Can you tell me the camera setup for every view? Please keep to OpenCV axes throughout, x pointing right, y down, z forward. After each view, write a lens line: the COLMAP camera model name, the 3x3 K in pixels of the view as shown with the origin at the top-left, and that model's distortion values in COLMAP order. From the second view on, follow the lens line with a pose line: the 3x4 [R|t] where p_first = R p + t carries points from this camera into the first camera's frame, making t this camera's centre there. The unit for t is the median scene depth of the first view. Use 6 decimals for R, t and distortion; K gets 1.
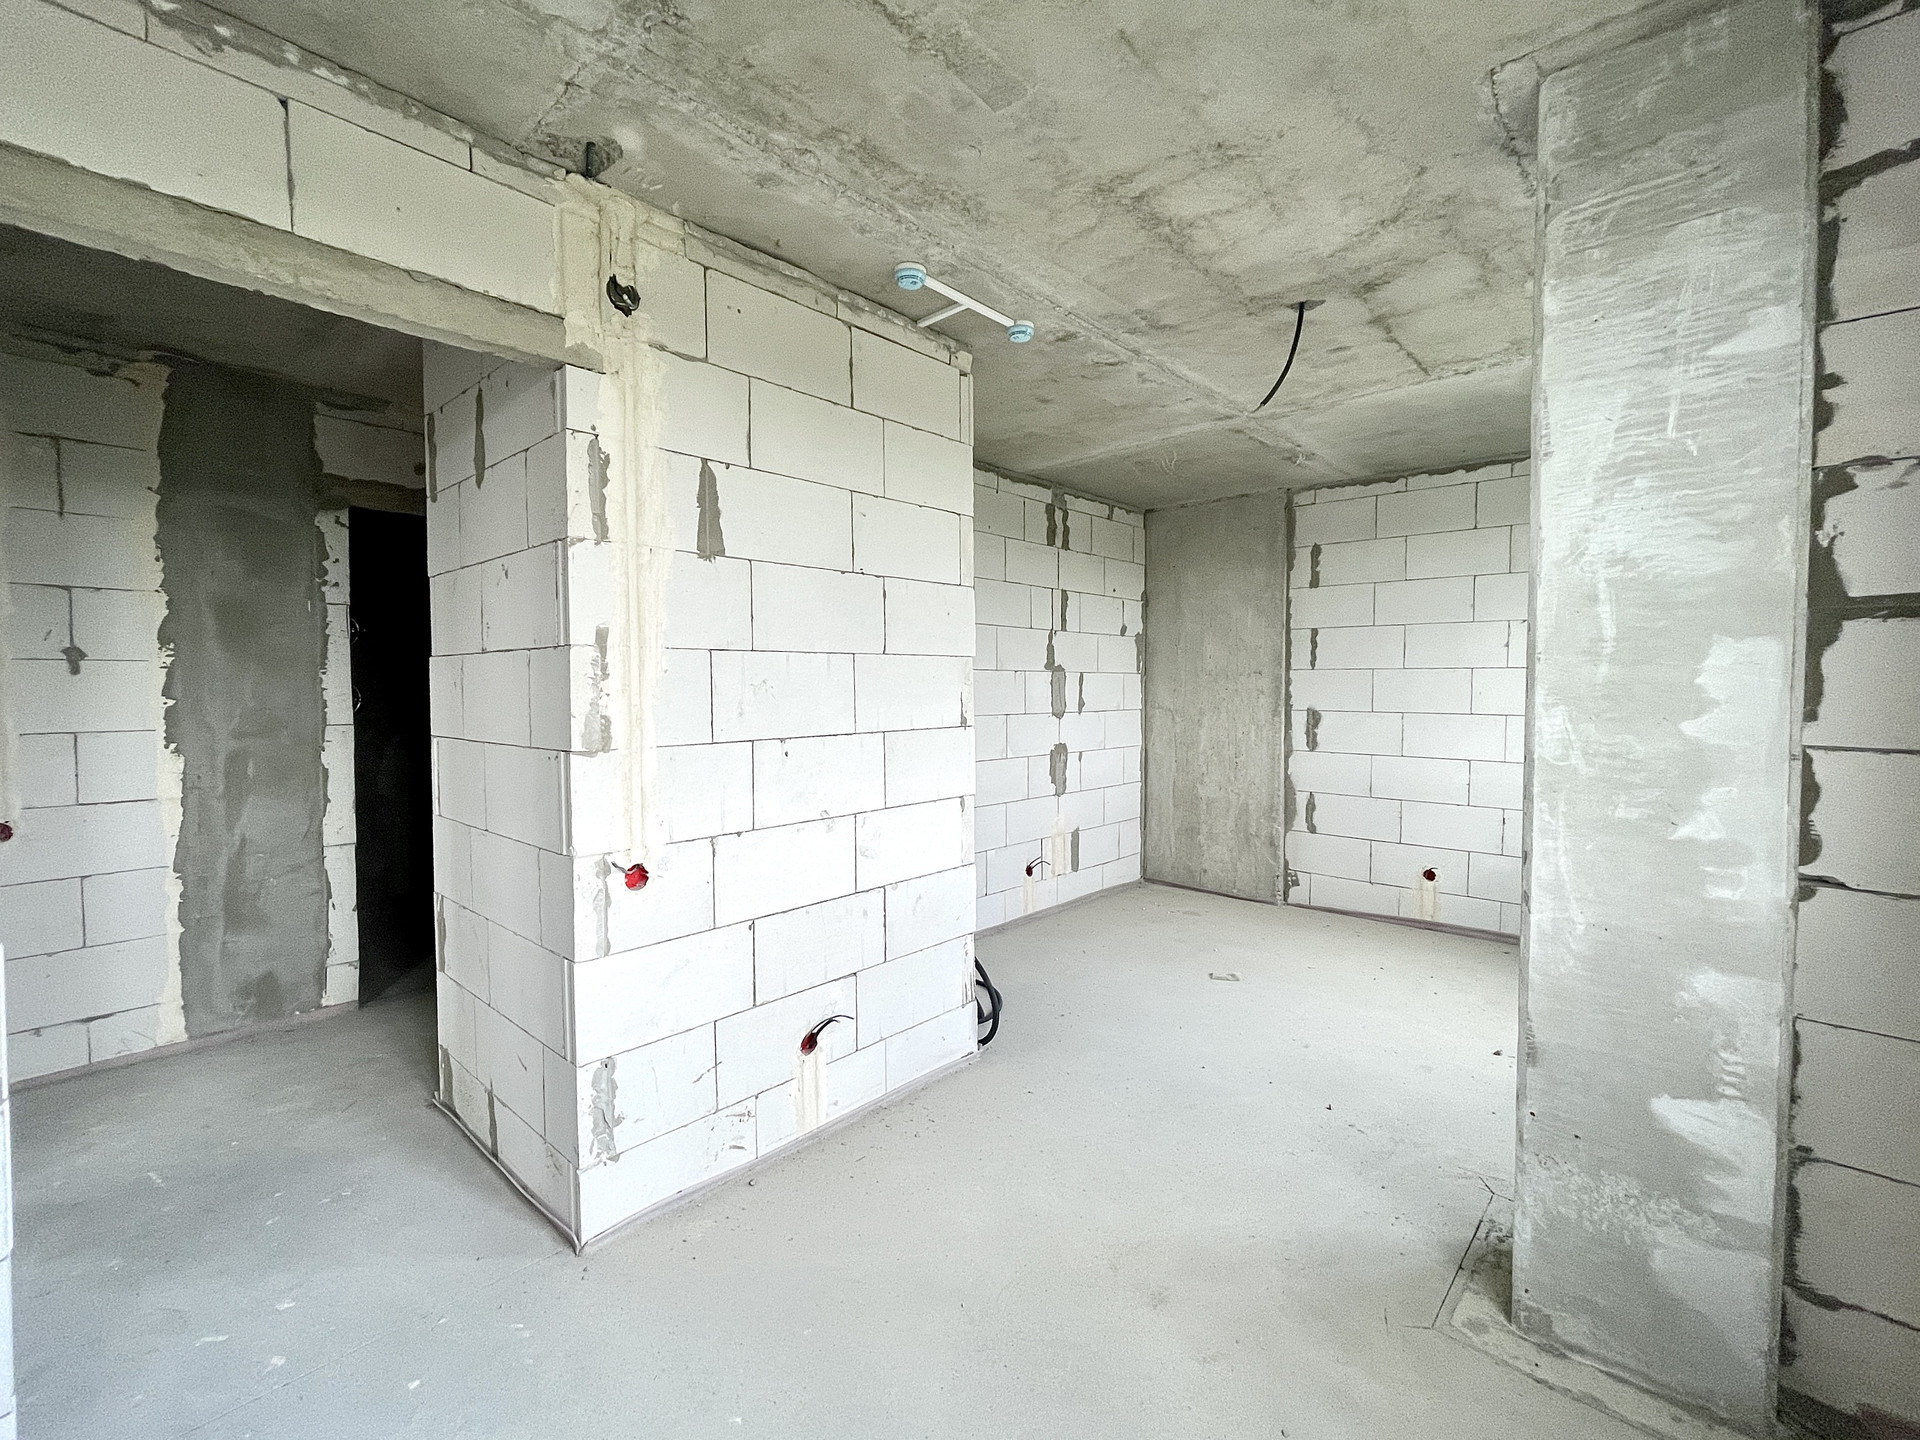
lens RADIAL K [[787.6, 0, 960.0], [0, 787.6, 720.0], [0, 0, 1]] dist [-0.010222, 0.000405]
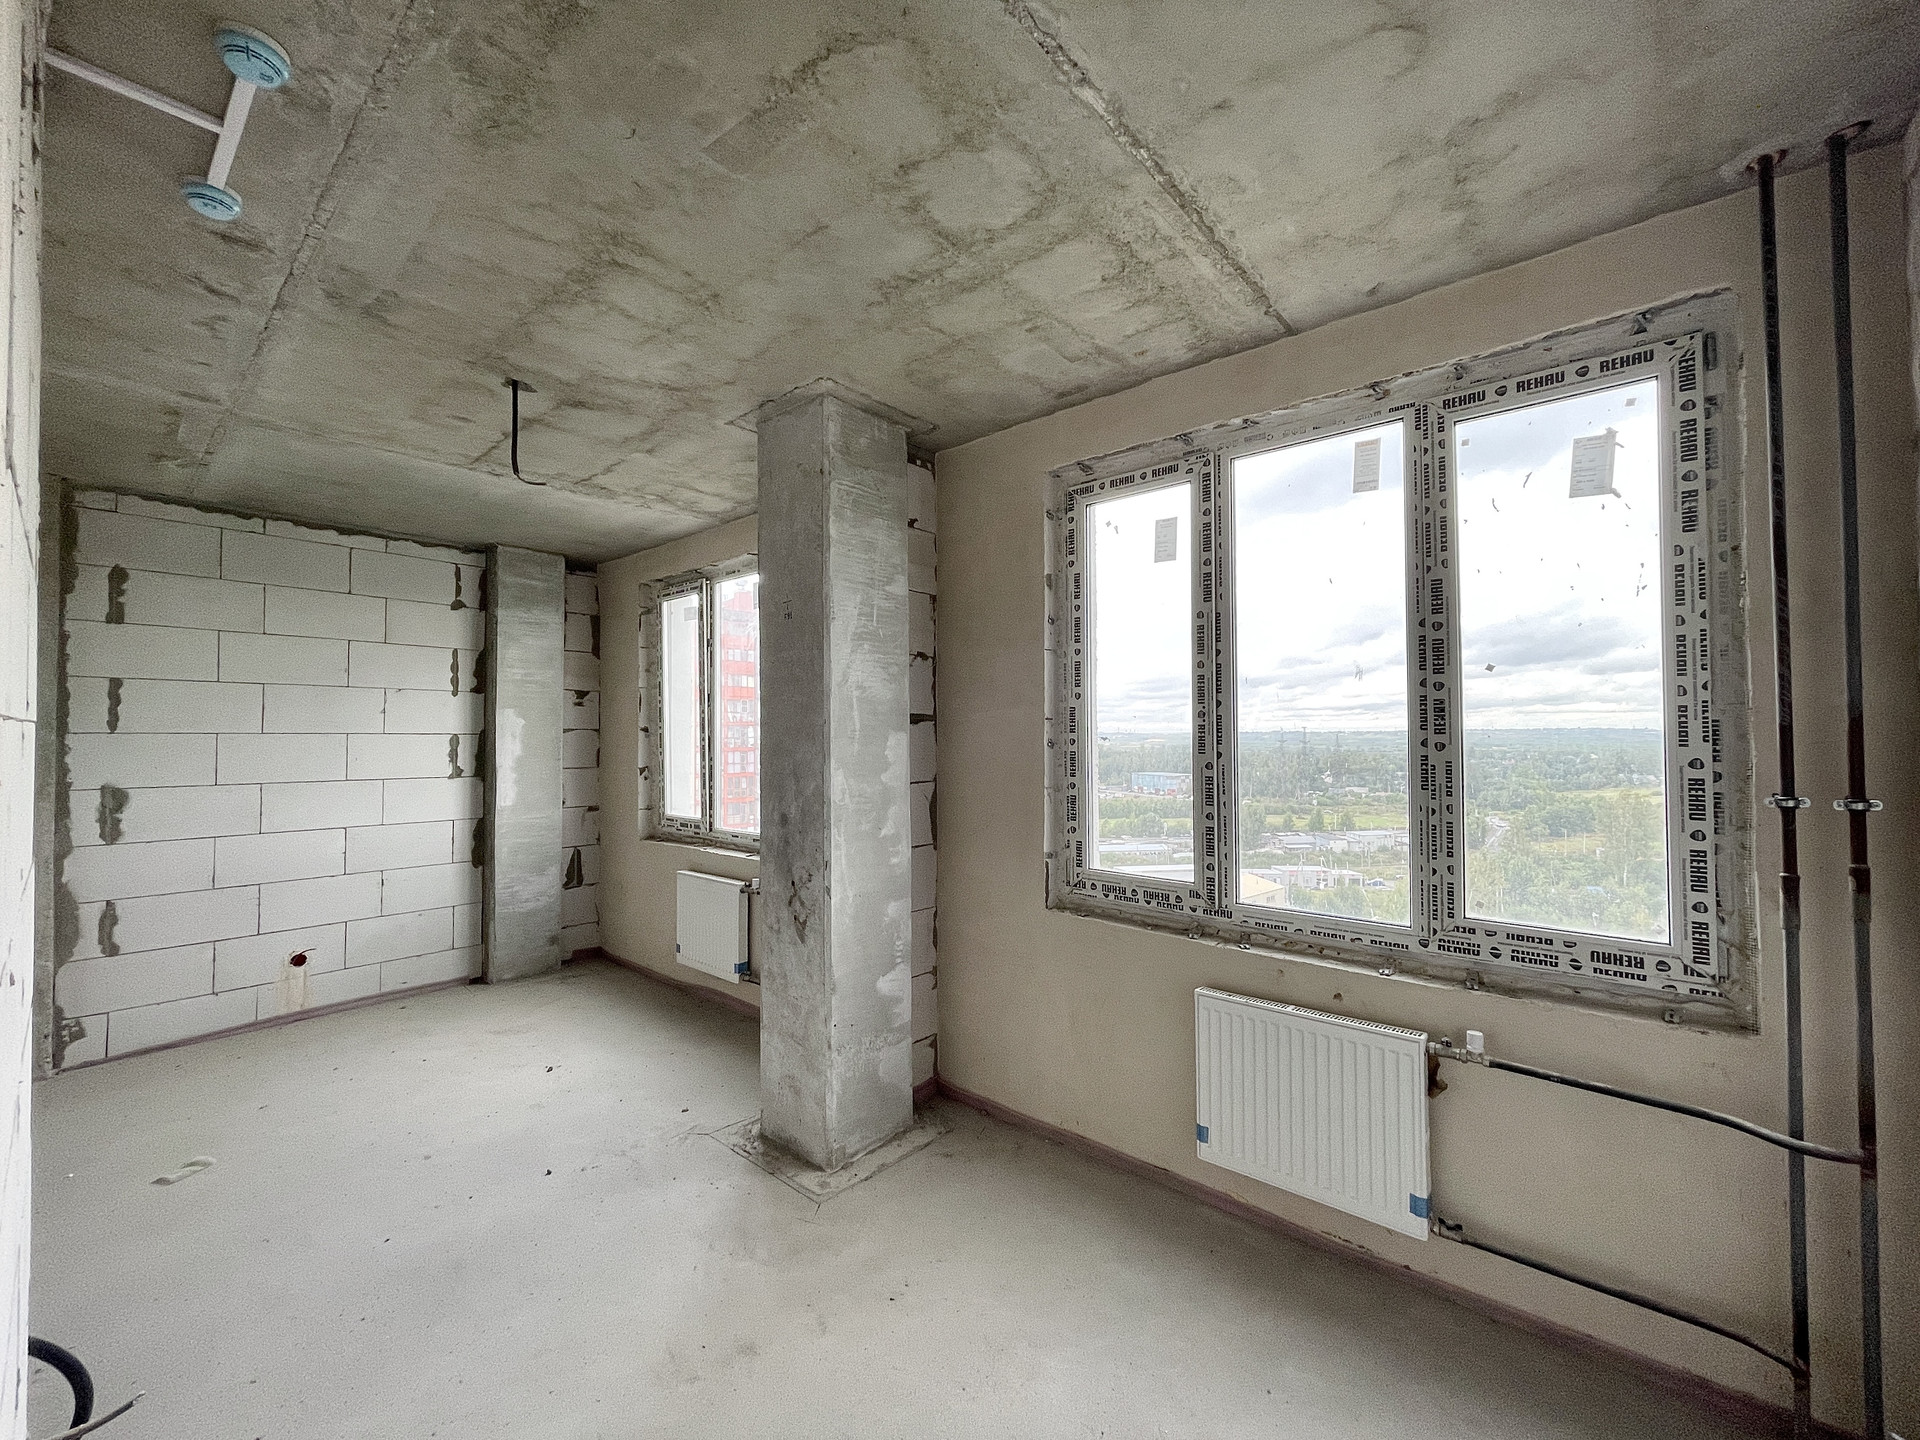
lens RADIAL K [[779.5, 0, 906.6], [0, 779.5, 725.3], [0, 0, 1]] dist [0.001935, -0.004138]
pose [[0.028052, 0.013817, 0.999511, -0.349365], [0.050195, 0.998624, -0.015213, -0.030771], [-0.998345, 0.050597, 0.027320, 0.313507]]
